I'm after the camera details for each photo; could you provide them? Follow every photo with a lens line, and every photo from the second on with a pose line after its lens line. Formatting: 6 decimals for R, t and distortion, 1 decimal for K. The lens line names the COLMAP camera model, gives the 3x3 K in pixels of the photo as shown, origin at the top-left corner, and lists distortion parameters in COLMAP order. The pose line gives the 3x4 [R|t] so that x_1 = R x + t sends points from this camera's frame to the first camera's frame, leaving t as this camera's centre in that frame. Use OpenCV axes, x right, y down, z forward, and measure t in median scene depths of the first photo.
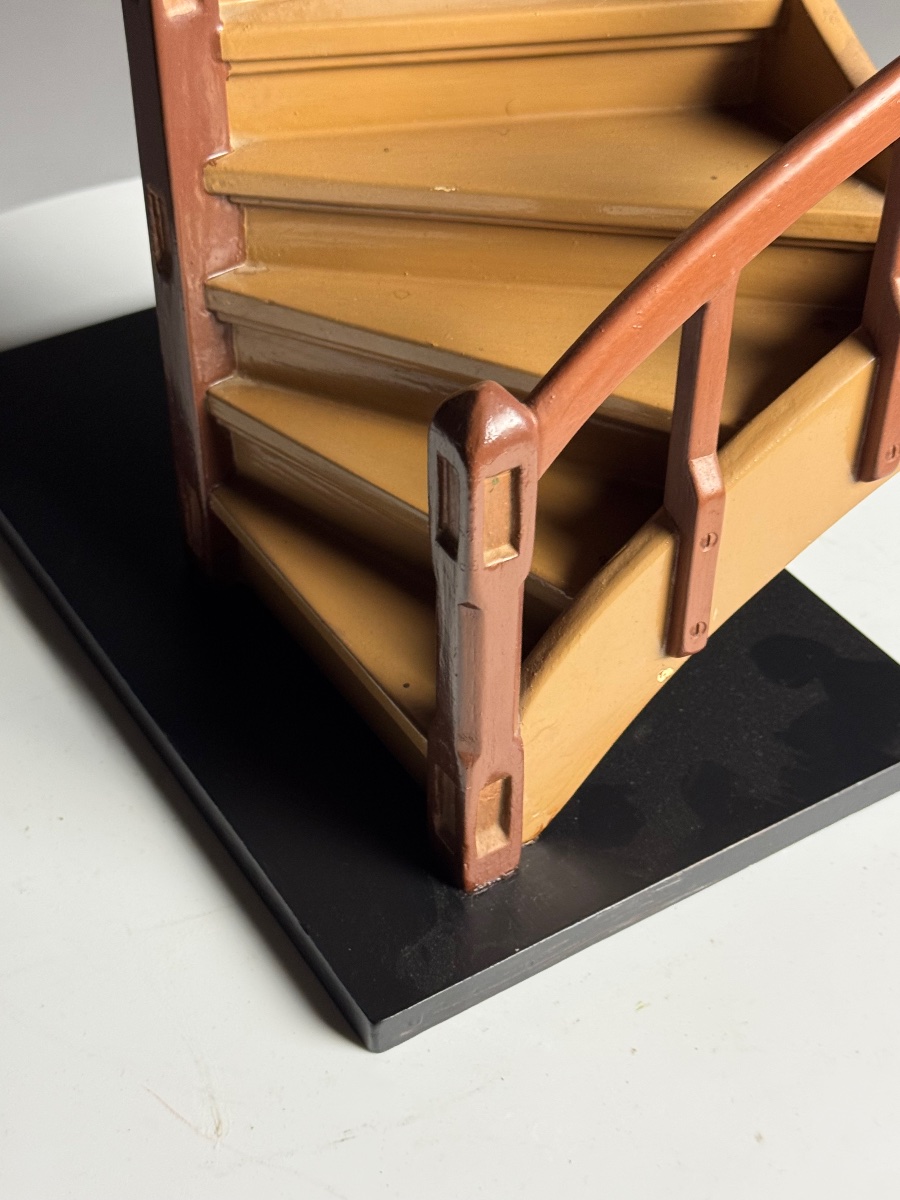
lens RADIAL K [[1939.9, 0, 453.2], [0, 1939.9, 598.1], [0, 0, 1]] dist [0.157754, 0.000000]
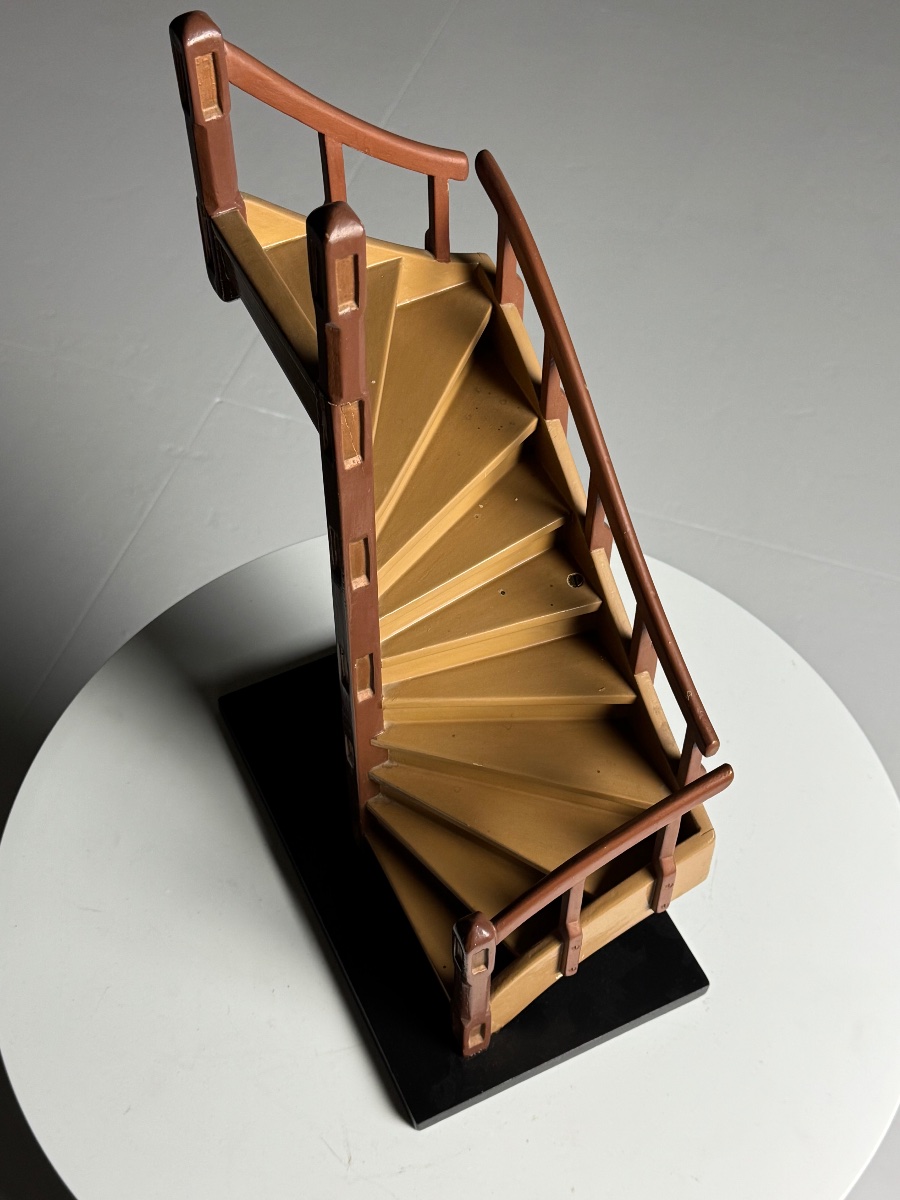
lens RADIAL K [[1651.9, 0, 449.7], [0, 1651.9, 601.7], [0, 0, 1]] dist [0.131614, 0.000000]
pose [[0.994007, 0.088343, -0.064390, 0.069800], [-0.074352, 0.978137, 0.194214, -0.760719], [0.080140, -0.188263, 0.978844, -0.821388]]
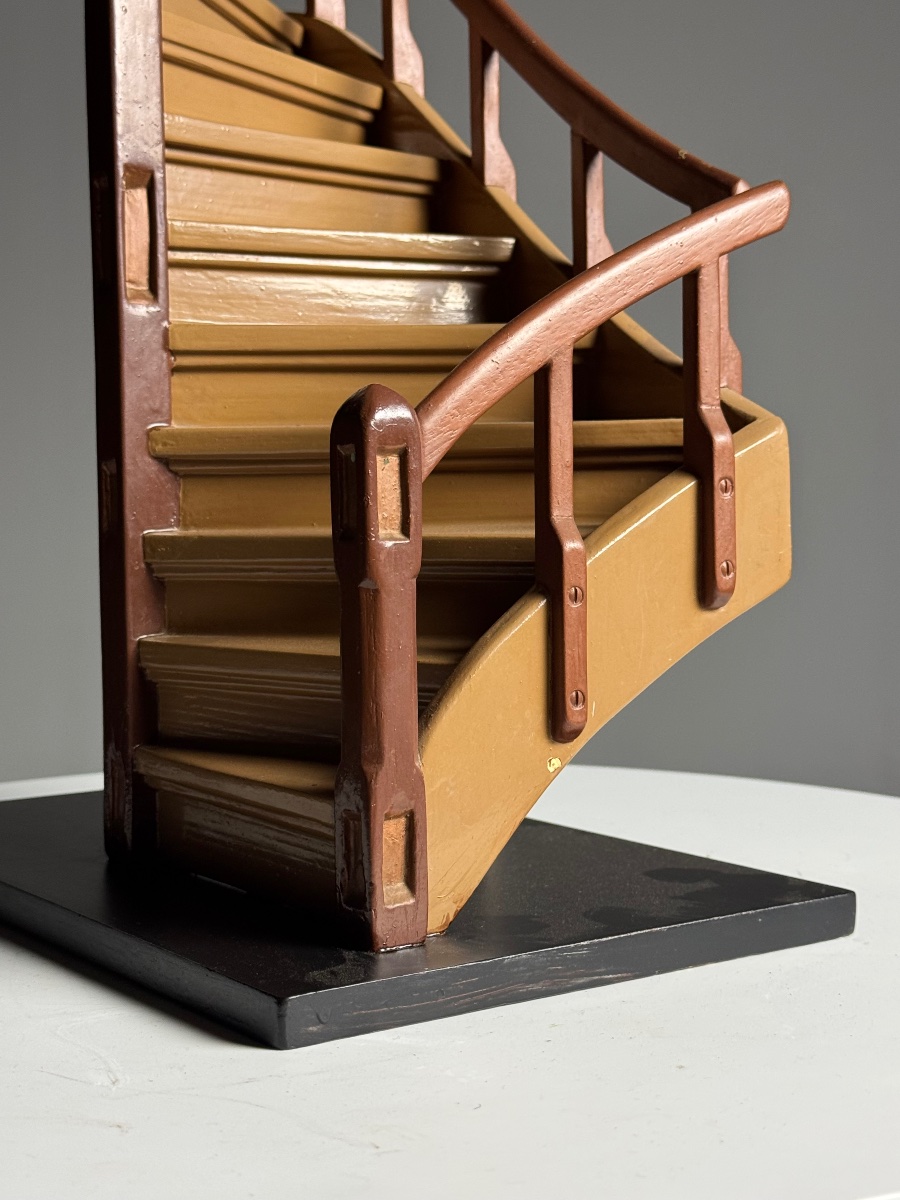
lens RADIAL K [[1939.9, 0, 447.7], [0, 1939.9, 597.4], [0, 0, 1]] dist [0.157754, 0.000000]
pose [[0.998651, -0.020872, 0.047535, 0.000397], [0.046333, 0.771355, -0.634716, 0.663508], [-0.023419, 0.636062, 0.771282, 0.110379]]
